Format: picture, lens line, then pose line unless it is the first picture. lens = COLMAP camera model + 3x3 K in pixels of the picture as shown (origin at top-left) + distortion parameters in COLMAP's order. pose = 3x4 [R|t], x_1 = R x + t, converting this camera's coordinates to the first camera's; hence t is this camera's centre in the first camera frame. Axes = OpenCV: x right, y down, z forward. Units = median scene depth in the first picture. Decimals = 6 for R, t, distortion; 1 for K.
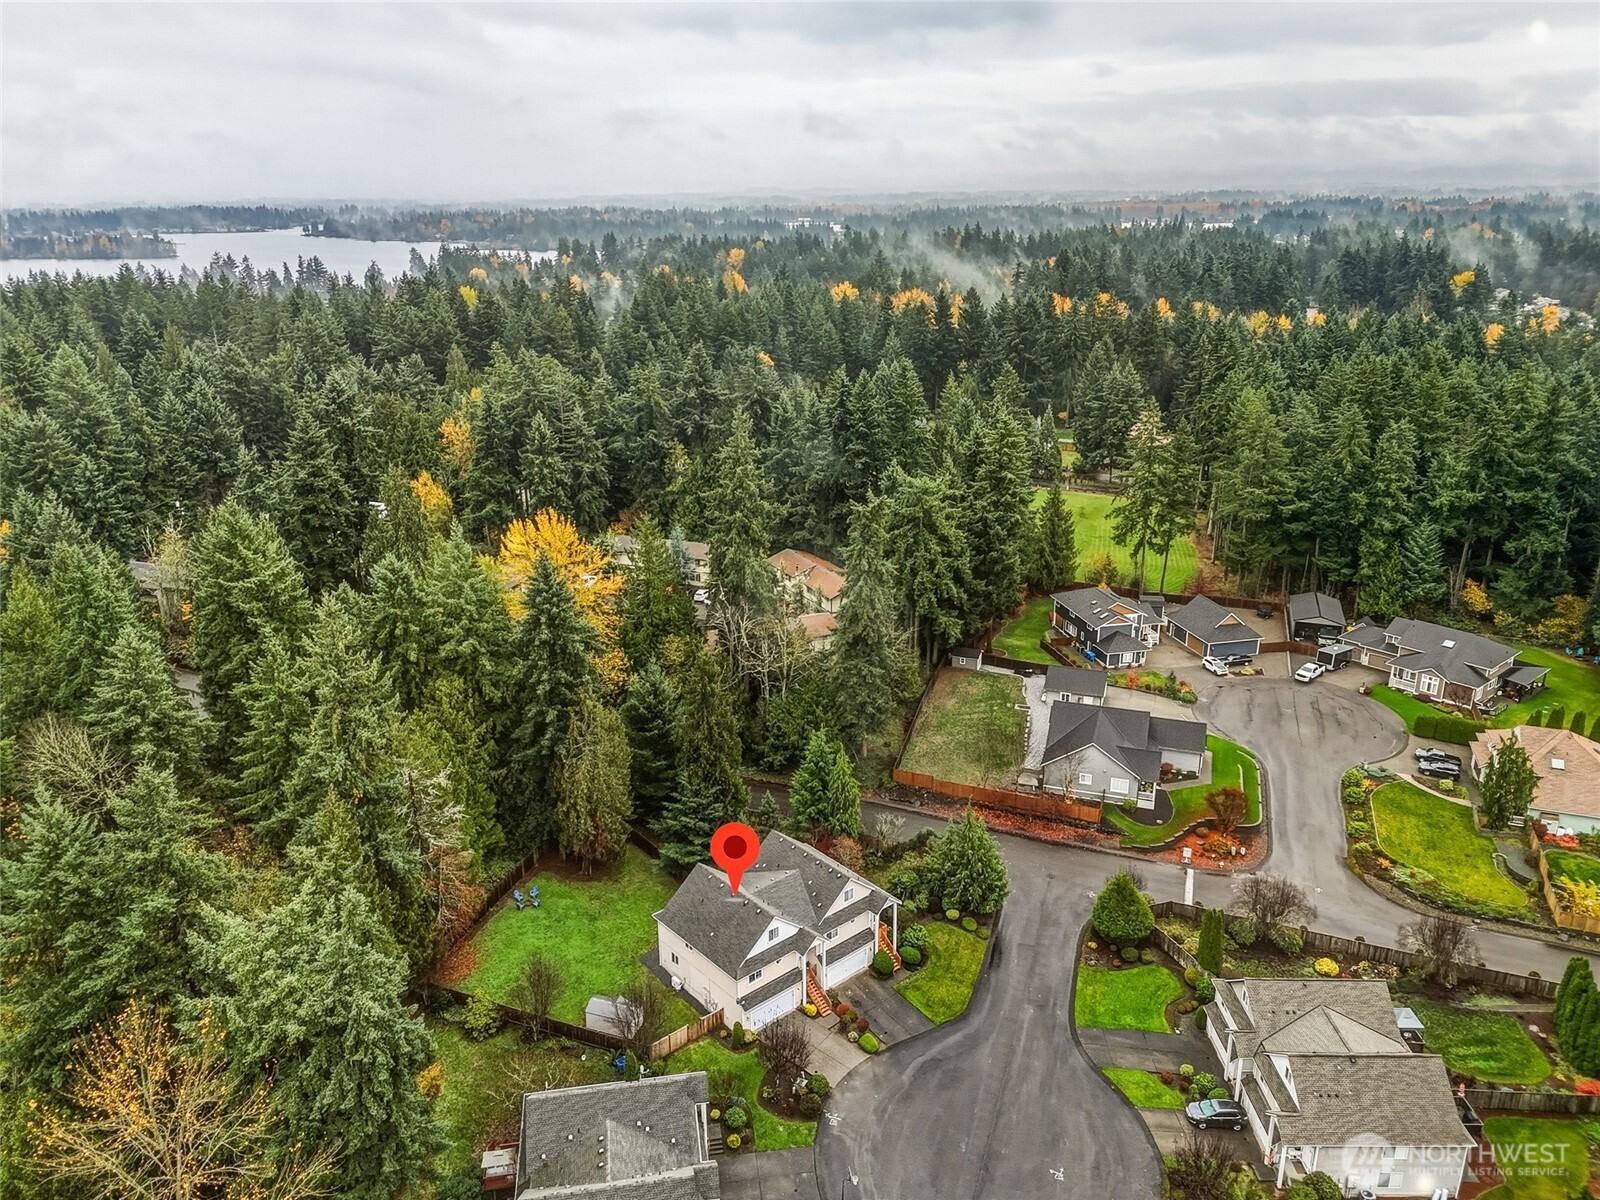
lens RADIAL K [[1212.4, 0, 800.0], [0, 1212.4, 600.0], [0, 0, 1]] dist [0.057738, -0.001080]
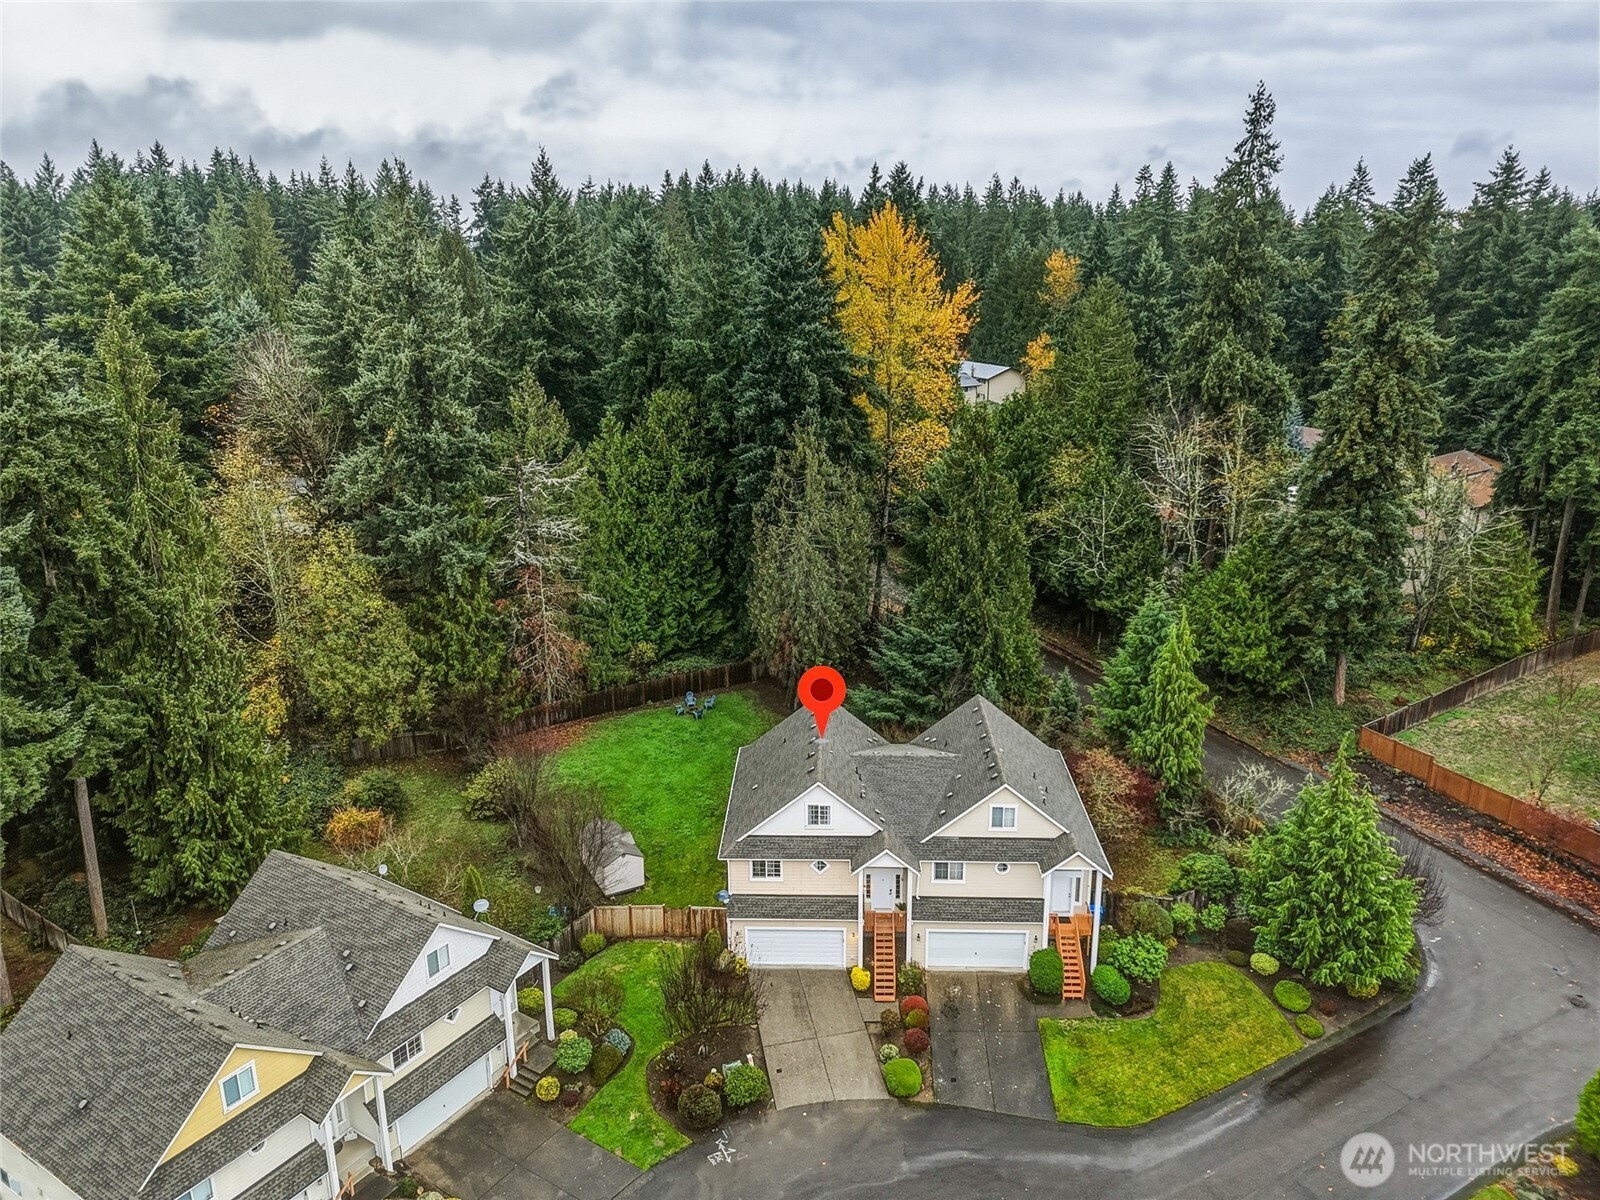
lens RADIAL K [[1212.4, 0, 800.0], [0, 1212.4, 600.0], [0, 0, 1]] dist [0.057738, -0.001080]
pose [[0.736761, 0.203614, -0.644767, 0.290861], [-0.228743, 0.972413, 0.045703, 0.145730], [0.636286, 0.113813, 0.763012, 0.524148]]
